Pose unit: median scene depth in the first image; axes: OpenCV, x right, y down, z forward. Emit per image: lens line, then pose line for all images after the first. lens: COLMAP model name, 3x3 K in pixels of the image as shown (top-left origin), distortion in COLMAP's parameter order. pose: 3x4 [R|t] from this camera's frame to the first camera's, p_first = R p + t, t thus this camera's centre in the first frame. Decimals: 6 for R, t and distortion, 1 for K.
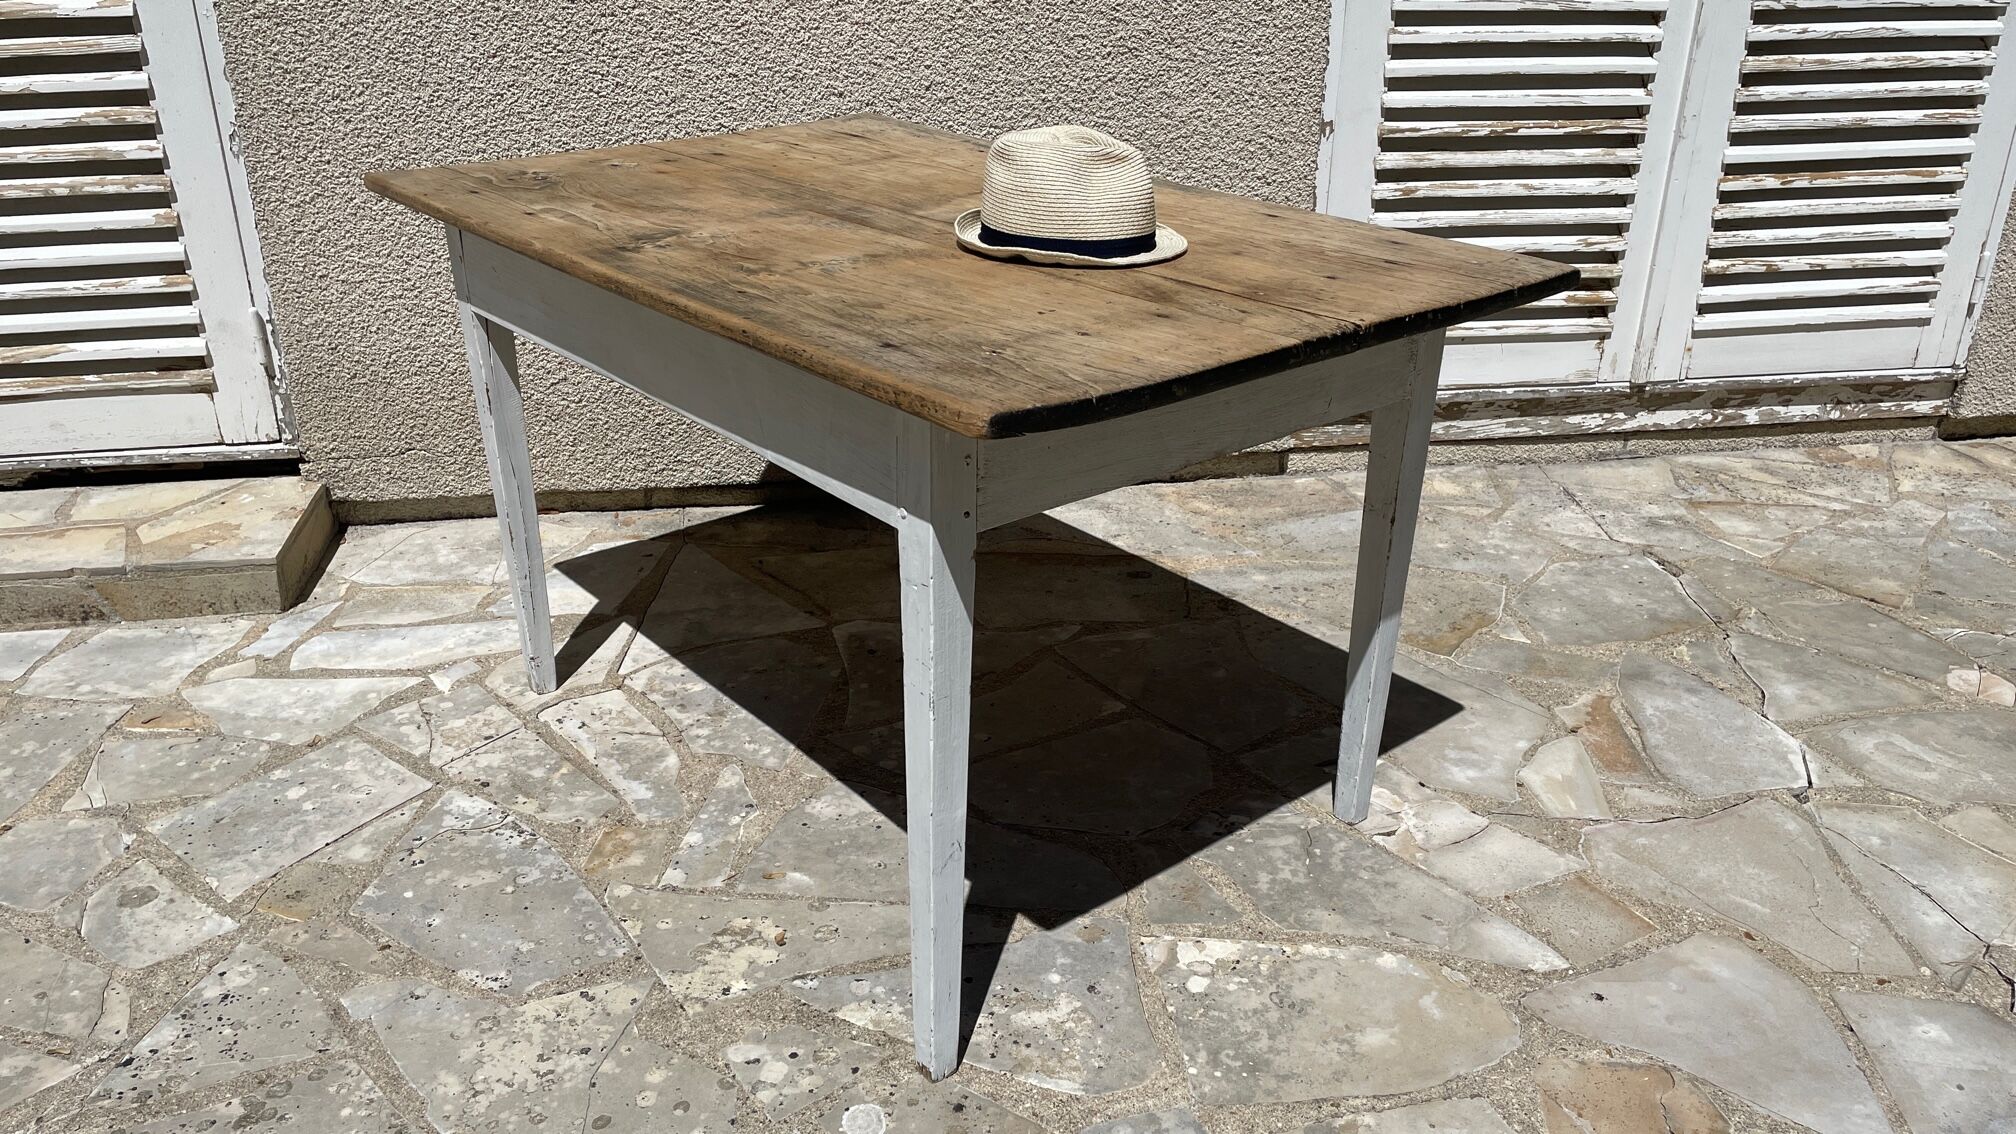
lens RADIAL K [[1532.6, 0, 1012.2], [0, 1532.6, 547.1], [0, 0, 1]] dist [0.091896, -0.123495]
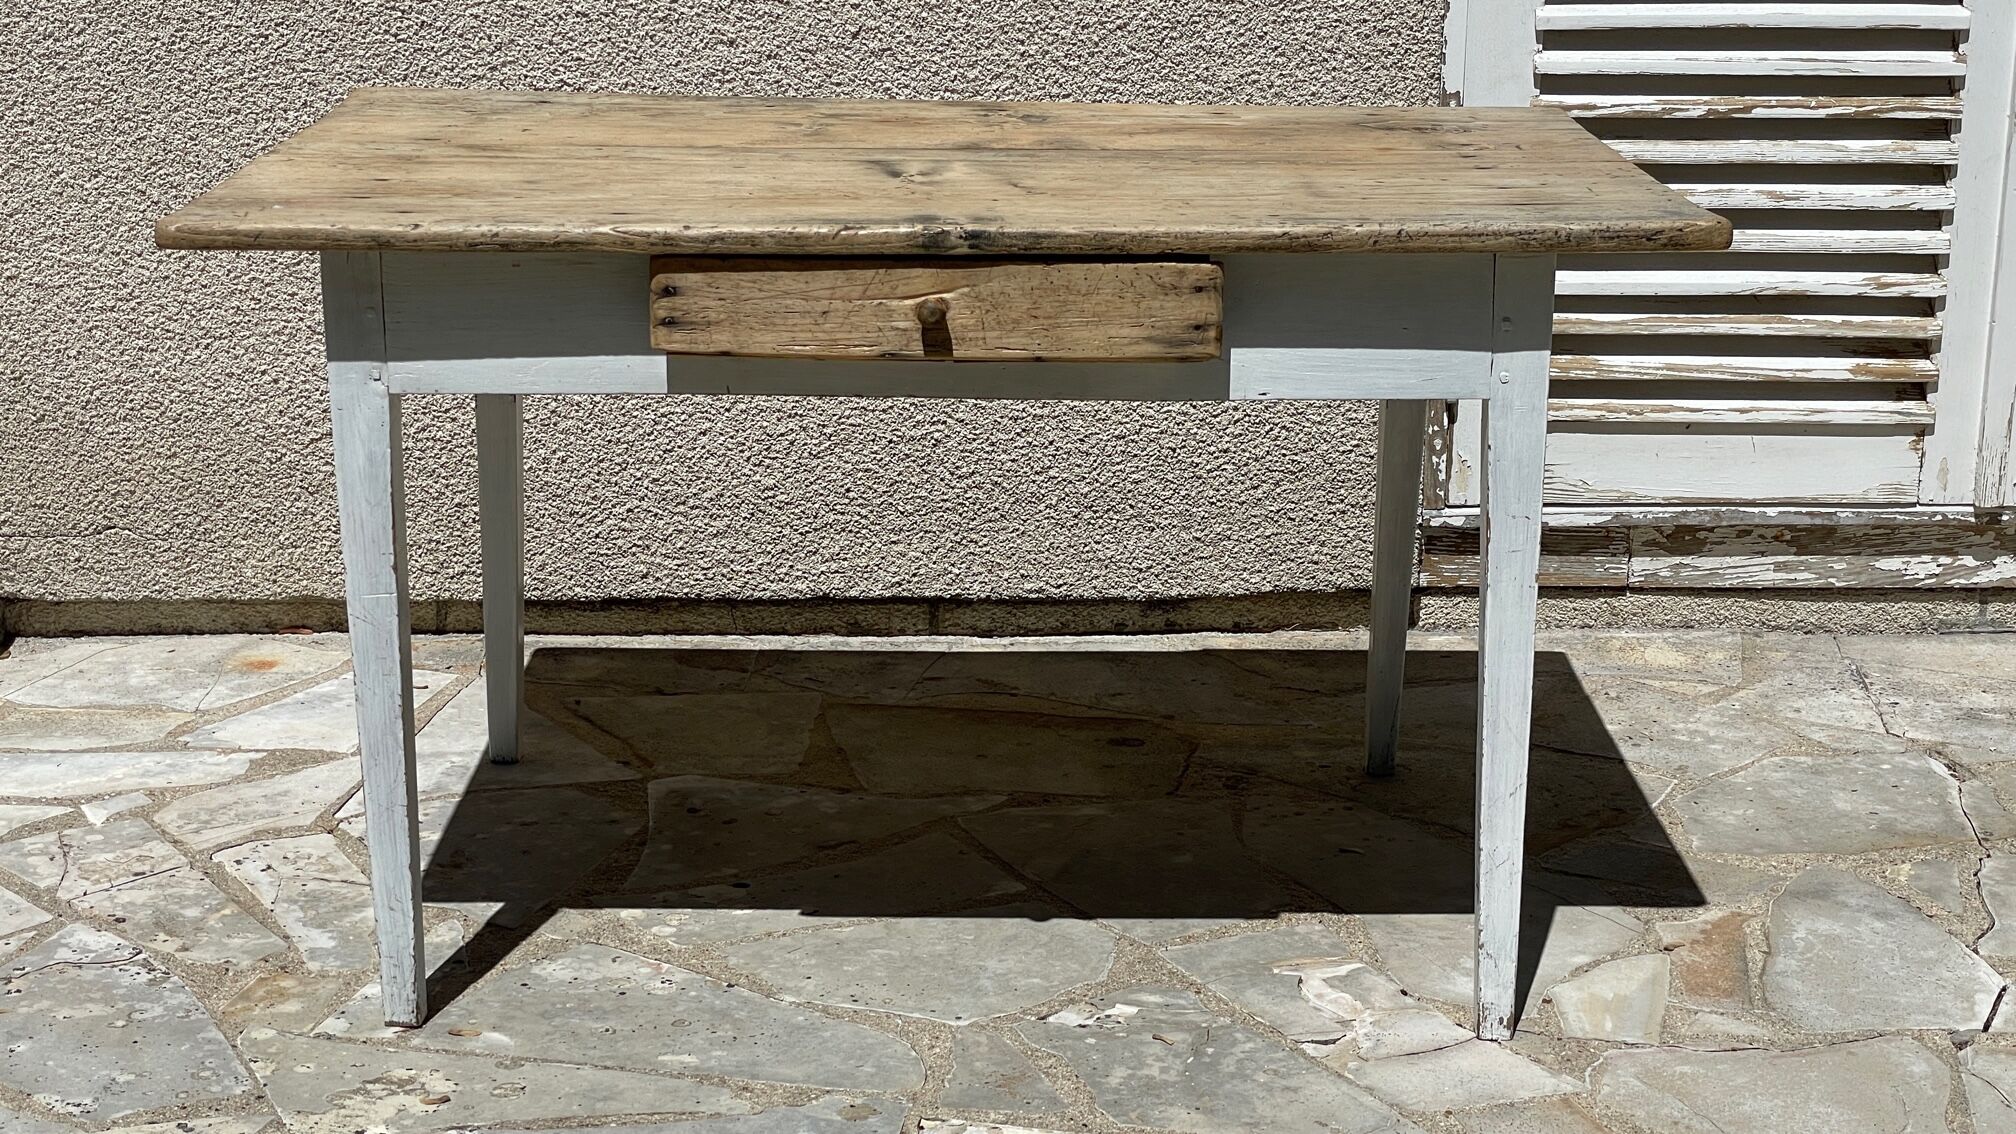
lens RADIAL K [[3040.9, 0, 1008.9], [0, 3040.9, 551.2], [0, 0, 1]] dist [0.109098, 0.000000]
pose [[0.989857, 0.033668, -0.138020, 0.231945], [-0.053140, 0.988736, -0.139922, 0.135400], [0.131754, 0.145837, 0.980496, -0.343519]]
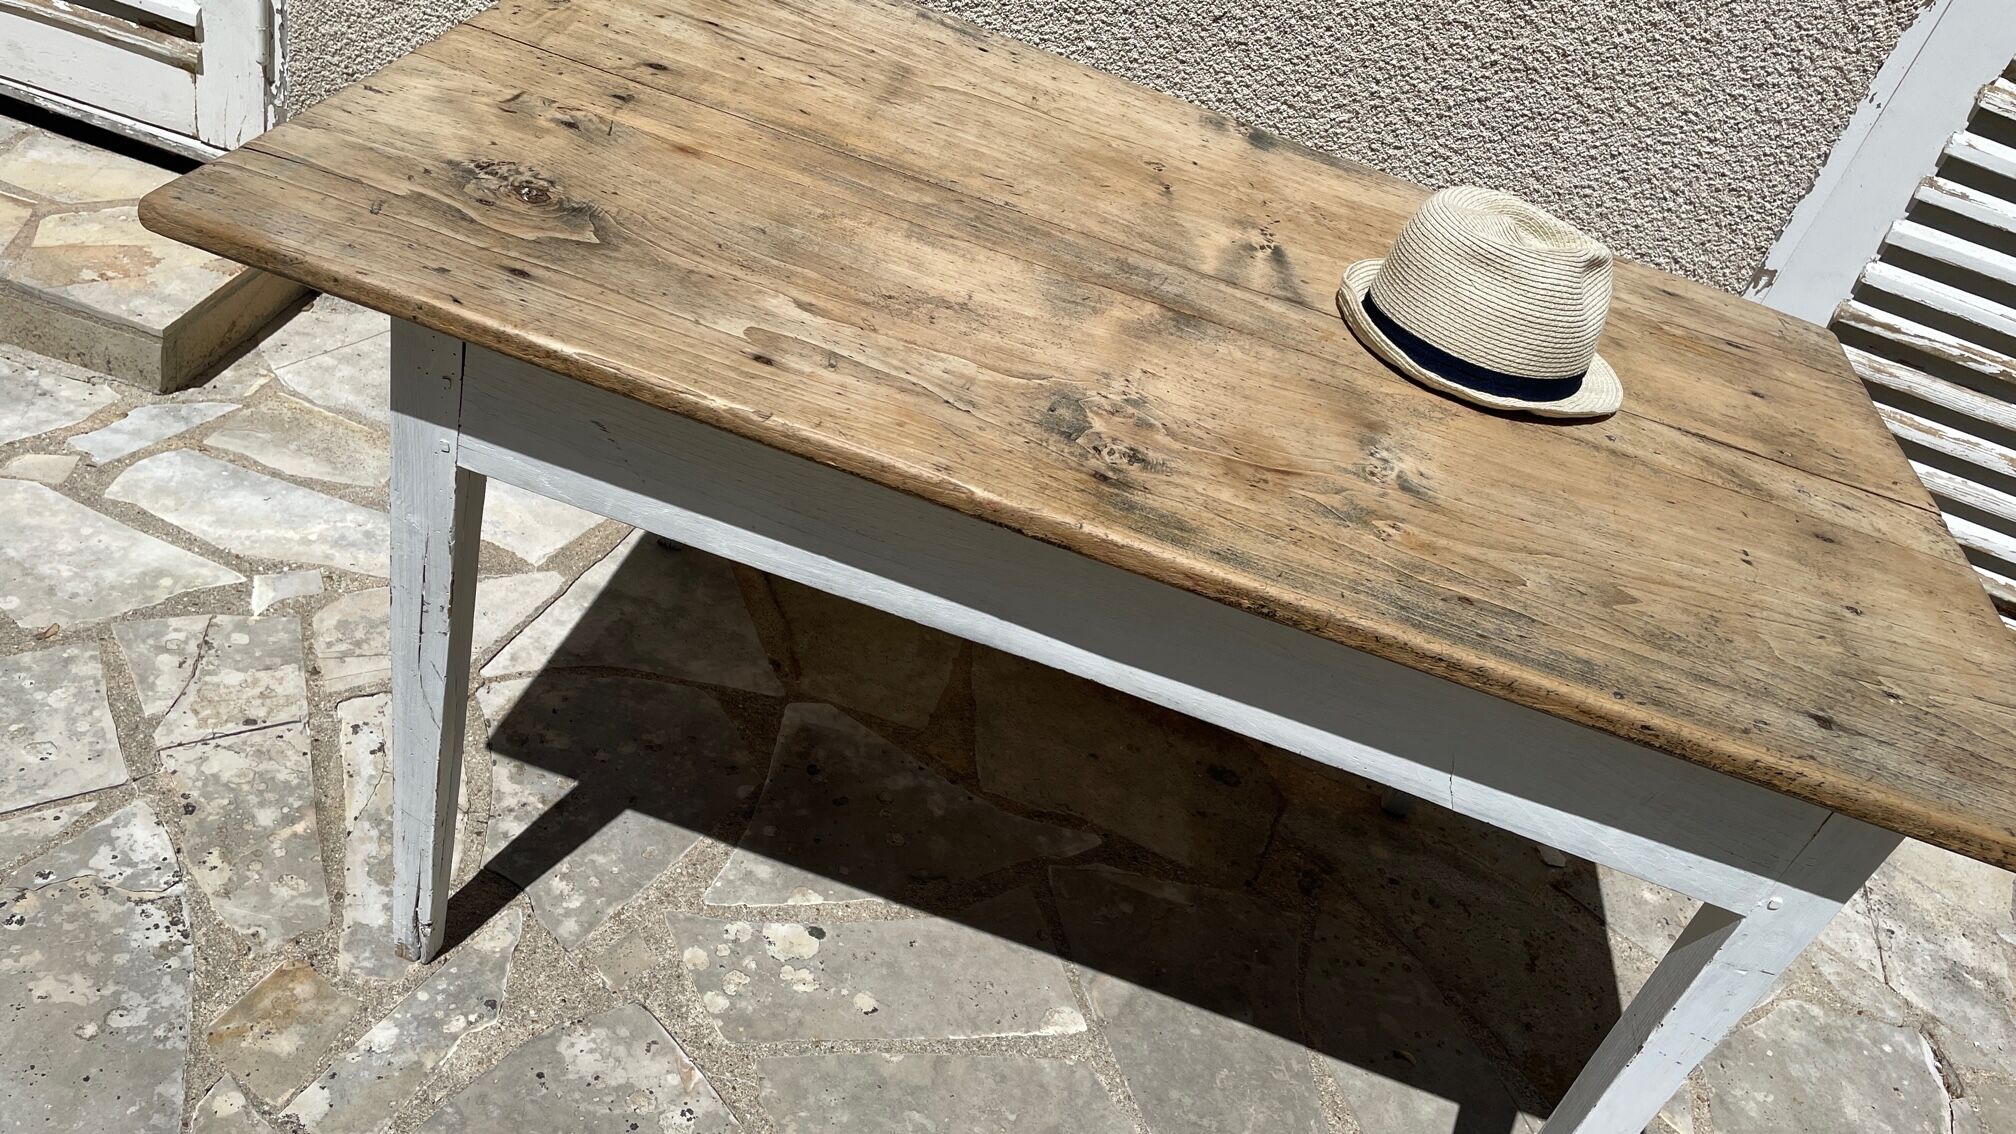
lens RADIAL K [[1532.6, 0, 1017.8], [0, 1532.6, 546.0], [0, 0, 1]] dist [0.091896, -0.123495]
pose [[0.912552, 0.394039, -0.109462, 0.033846], [-0.370932, 0.910209, 0.184201, -0.194536], [0.172216, -0.127490, 0.976774, 0.315983]]
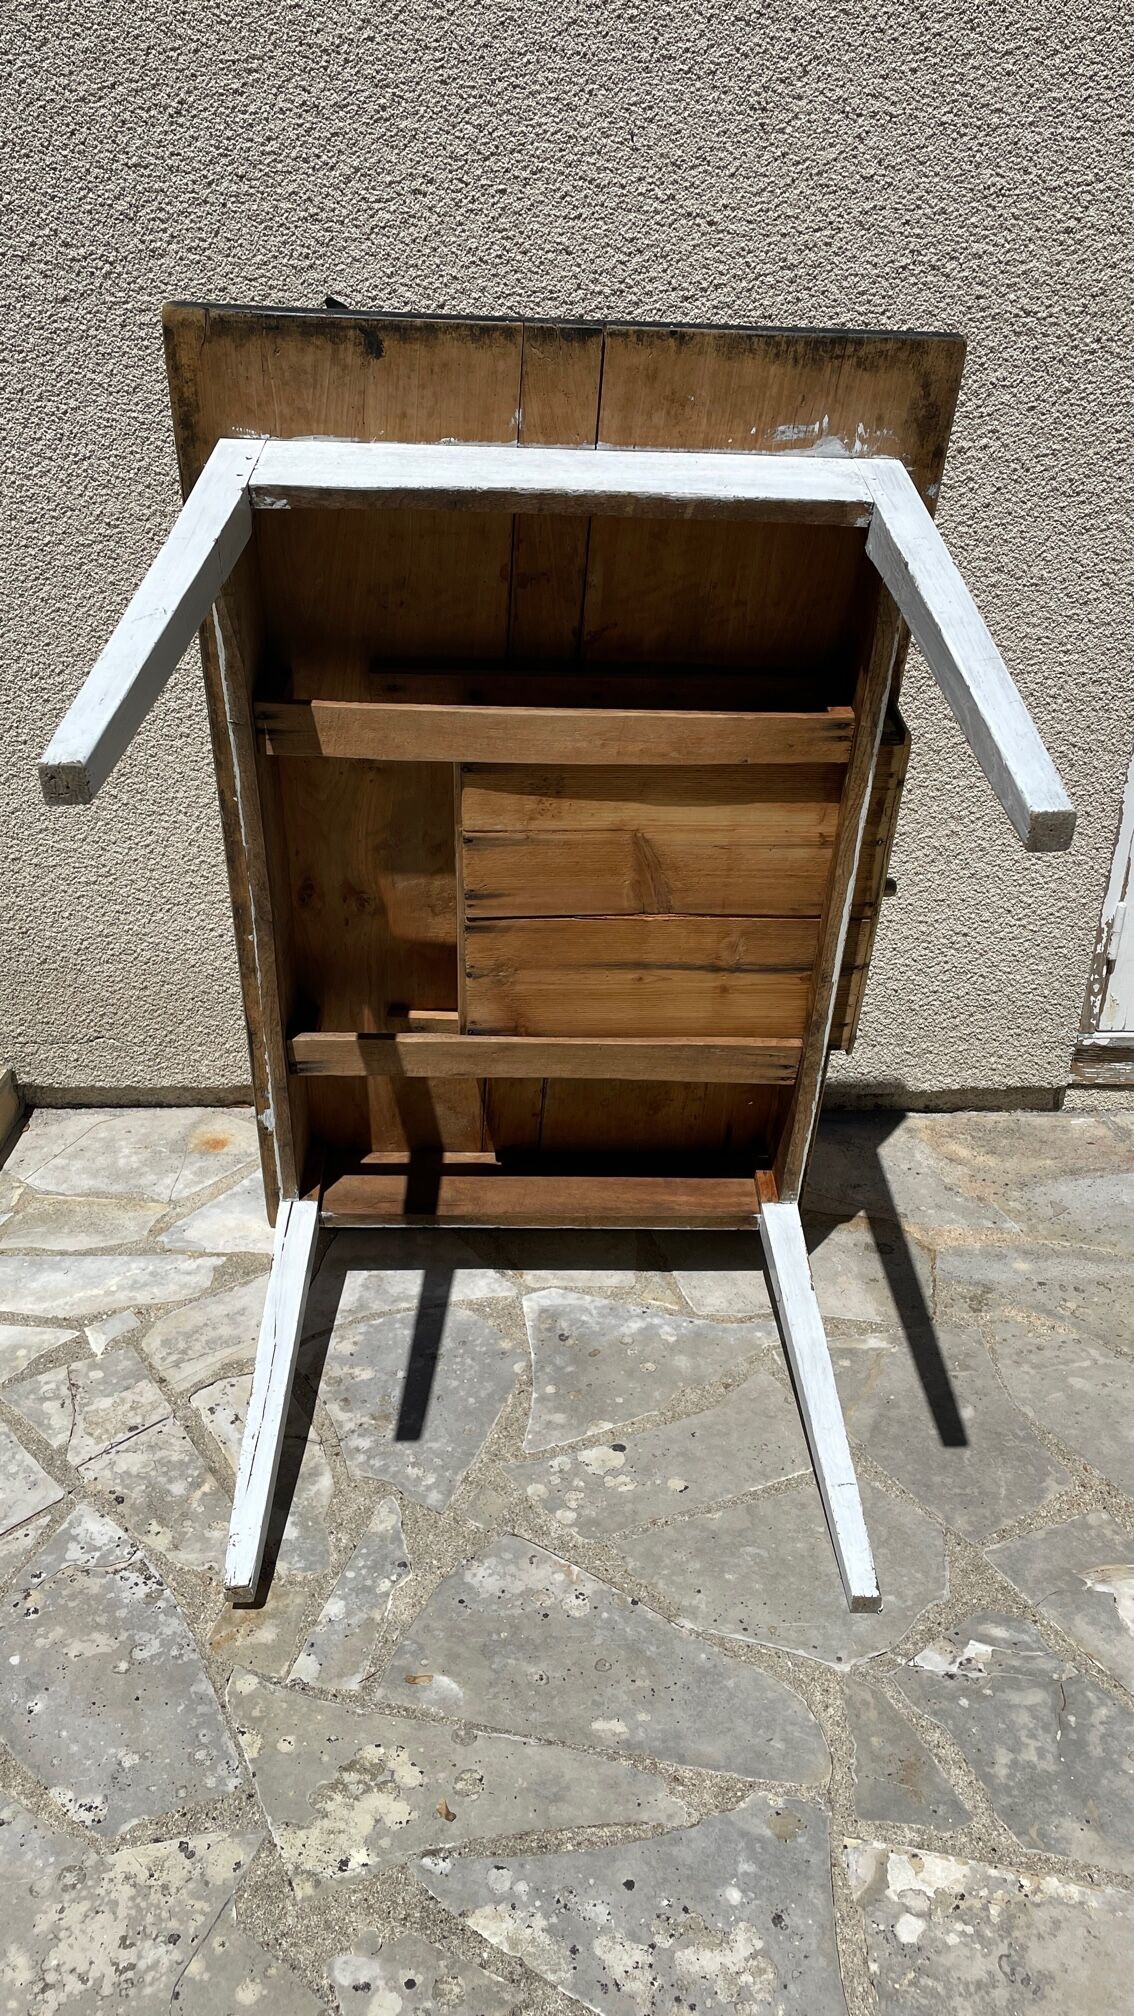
lens RADIAL K [[1532.6, 0, 567.8], [0, 1532.6, 1004.8], [0, 0, 1]] dist [0.091896, -0.123495]
pose [[0.989964, 0.070946, -0.122221, 0.005474], [-0.066733, 0.997038, 0.038230, -0.154504], [0.124571, -0.029690, 0.991766, 0.124439]]
